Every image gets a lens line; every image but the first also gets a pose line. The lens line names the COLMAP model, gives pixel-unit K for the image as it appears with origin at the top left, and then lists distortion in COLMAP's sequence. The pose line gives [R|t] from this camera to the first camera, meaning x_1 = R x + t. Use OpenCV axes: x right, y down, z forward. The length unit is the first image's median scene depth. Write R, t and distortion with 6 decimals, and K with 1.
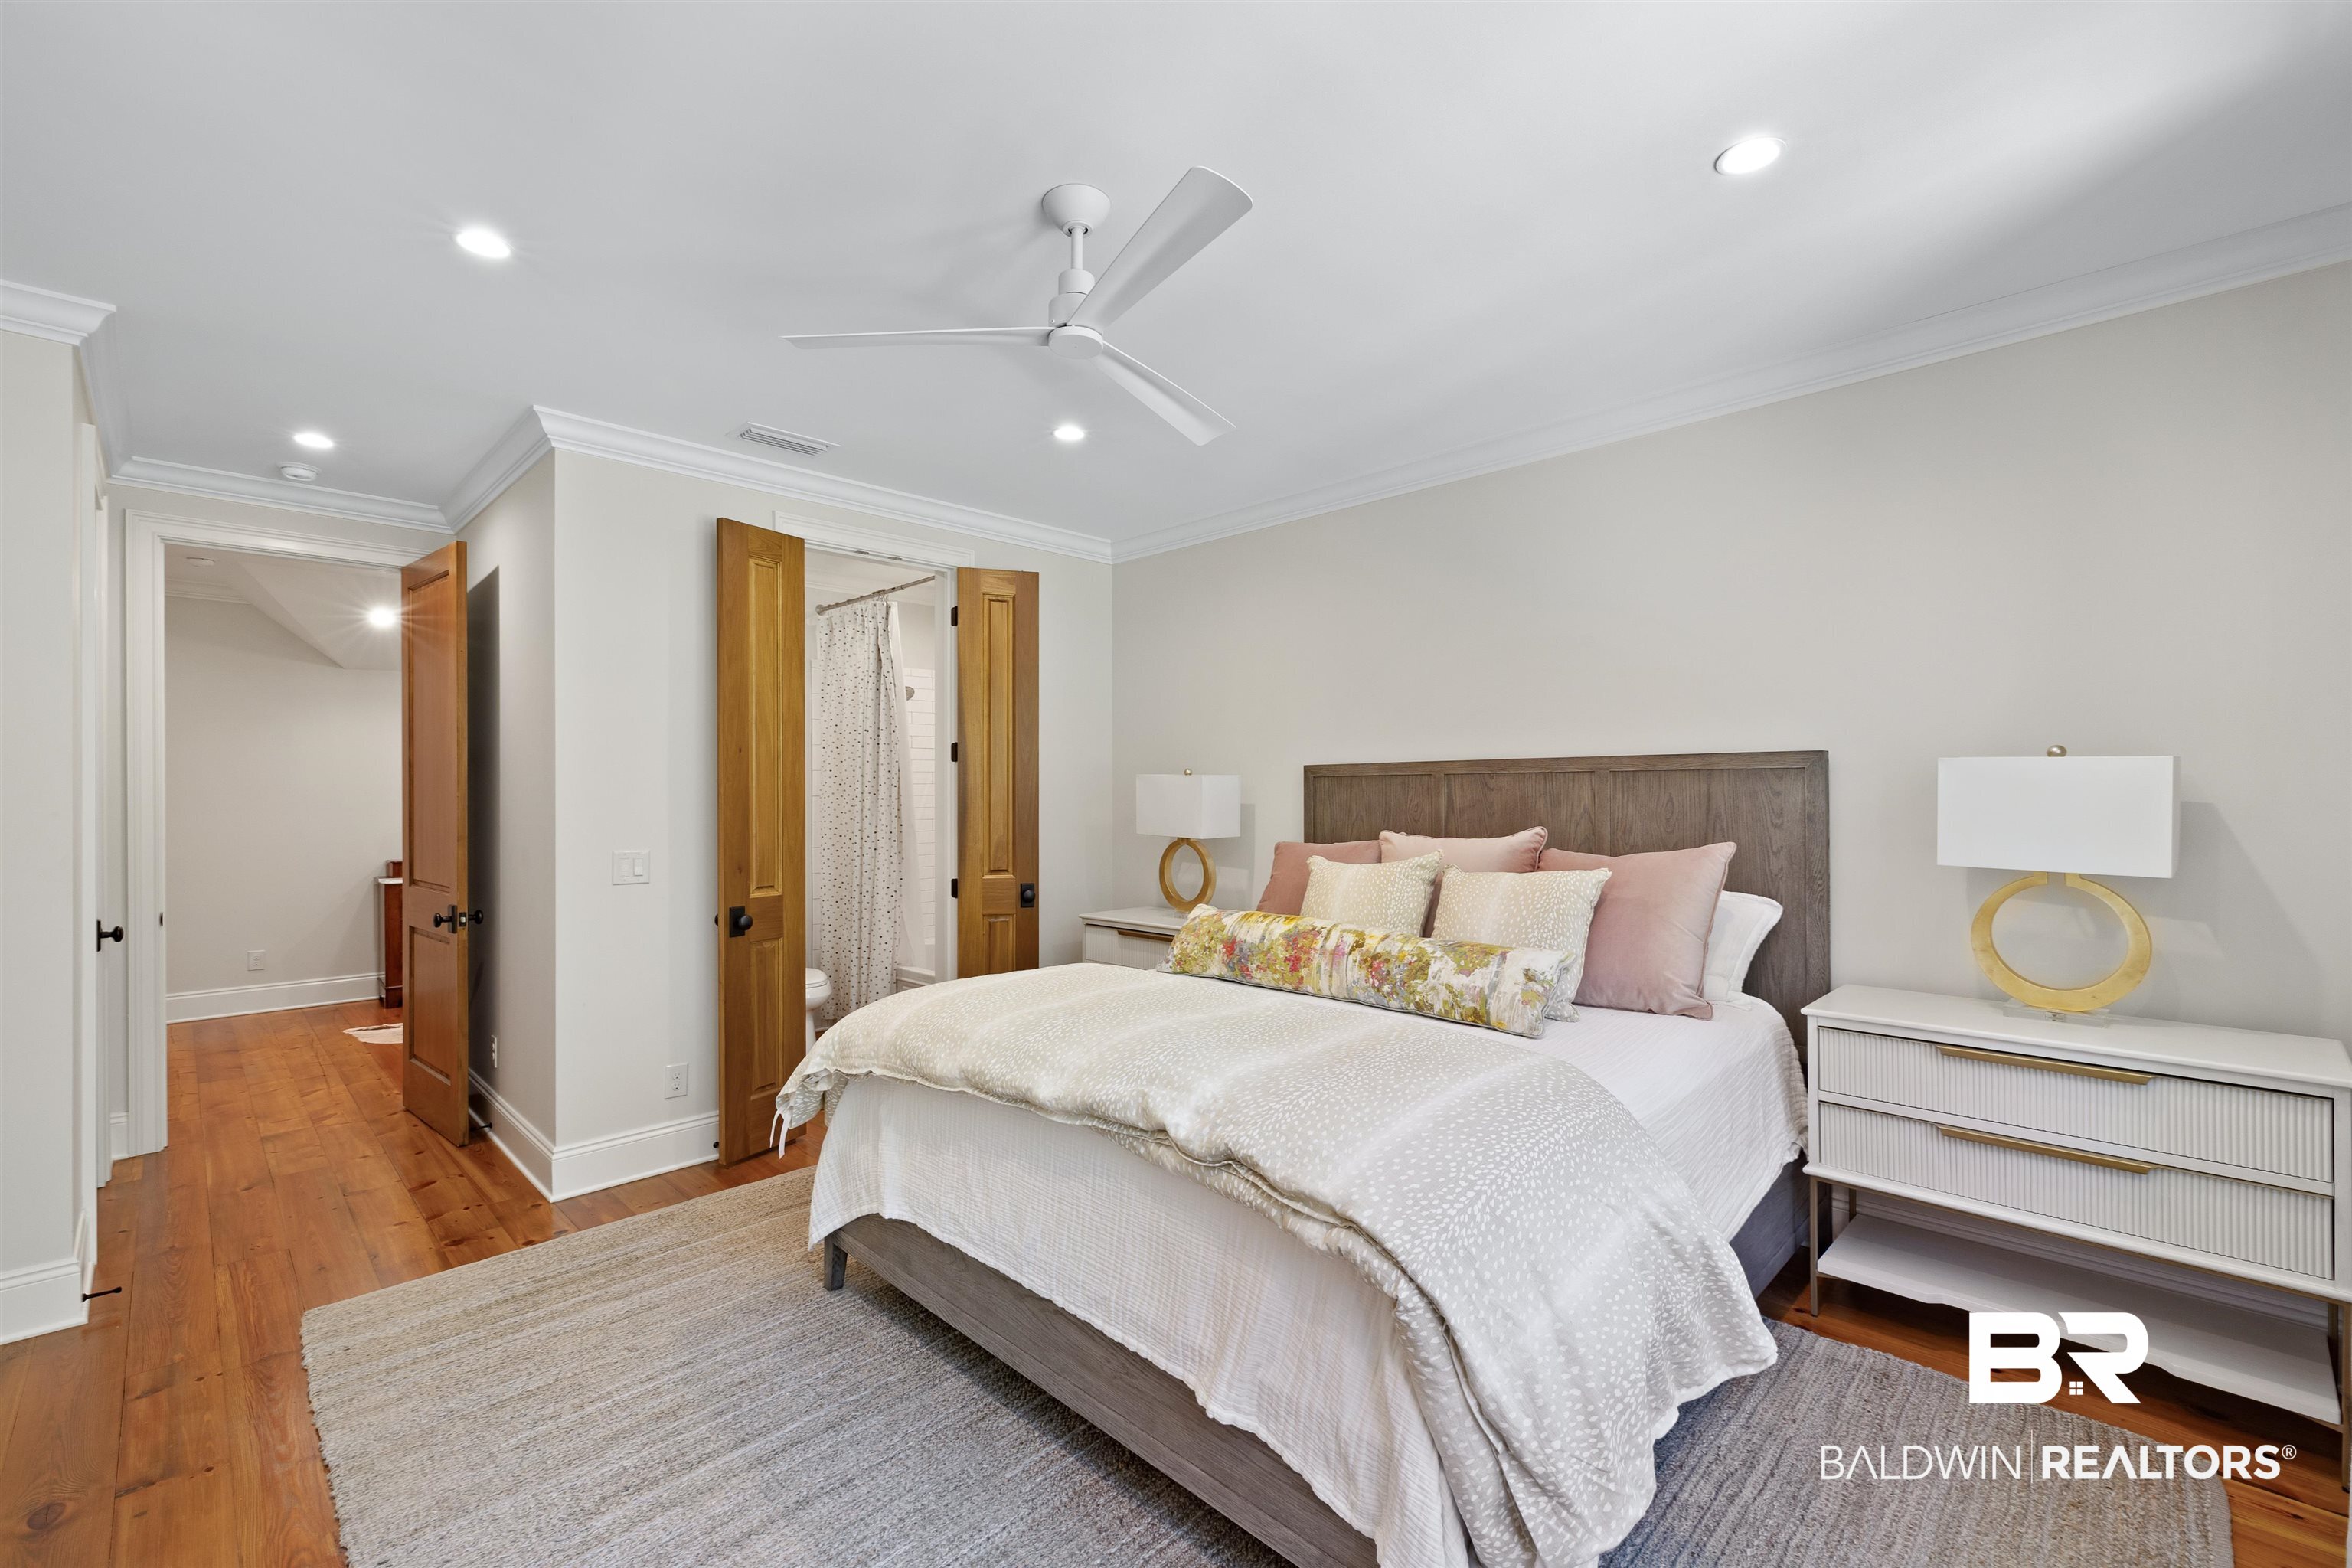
lens RADIAL K [[1020.6, 0, 1173.3], [0, 1020.6, 782.6], [0, 0, 1]] dist [0.003831, 0.000754]
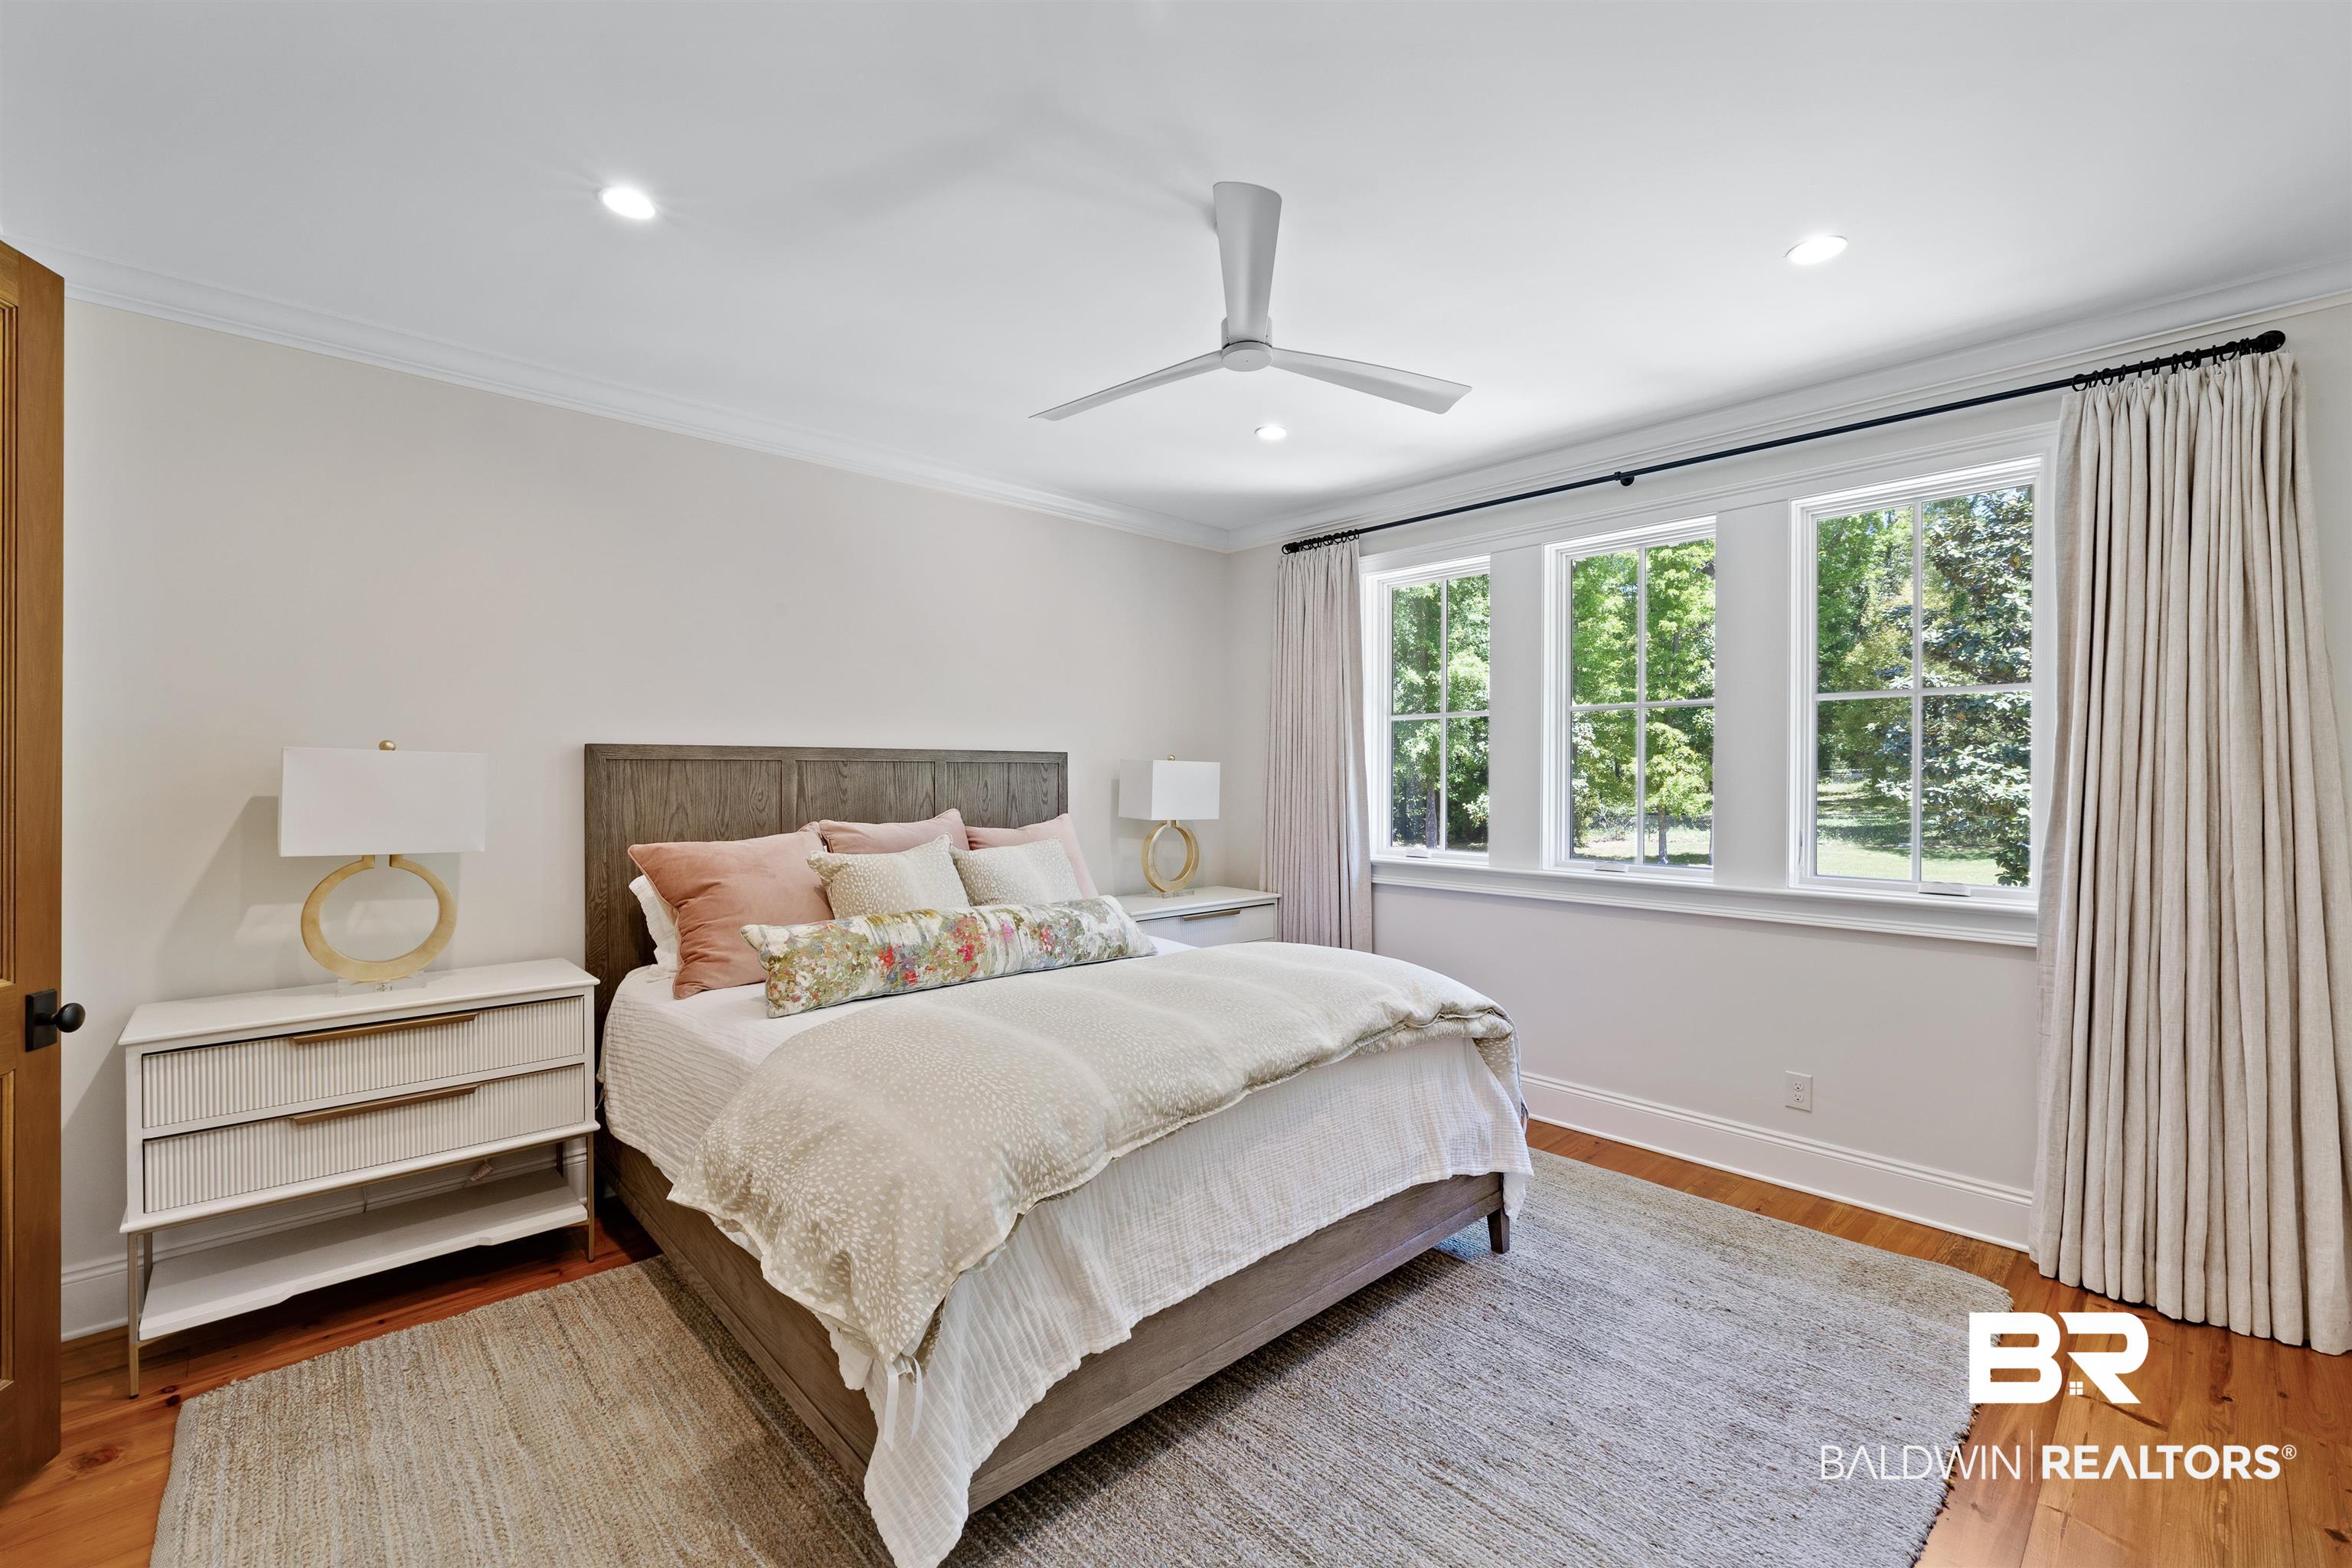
lens RADIAL K [[965.6, 0, 1182.6], [0, 965.6, 781.8], [0, 0, 1]] dist [-0.018855, -0.000111]
pose [[0.027303, -0.004787, 0.999616, -0.811558], [-0.010077, 0.999936, 0.005063, 0.004243], [-0.999576, -0.010212, 0.027253, 0.769286]]
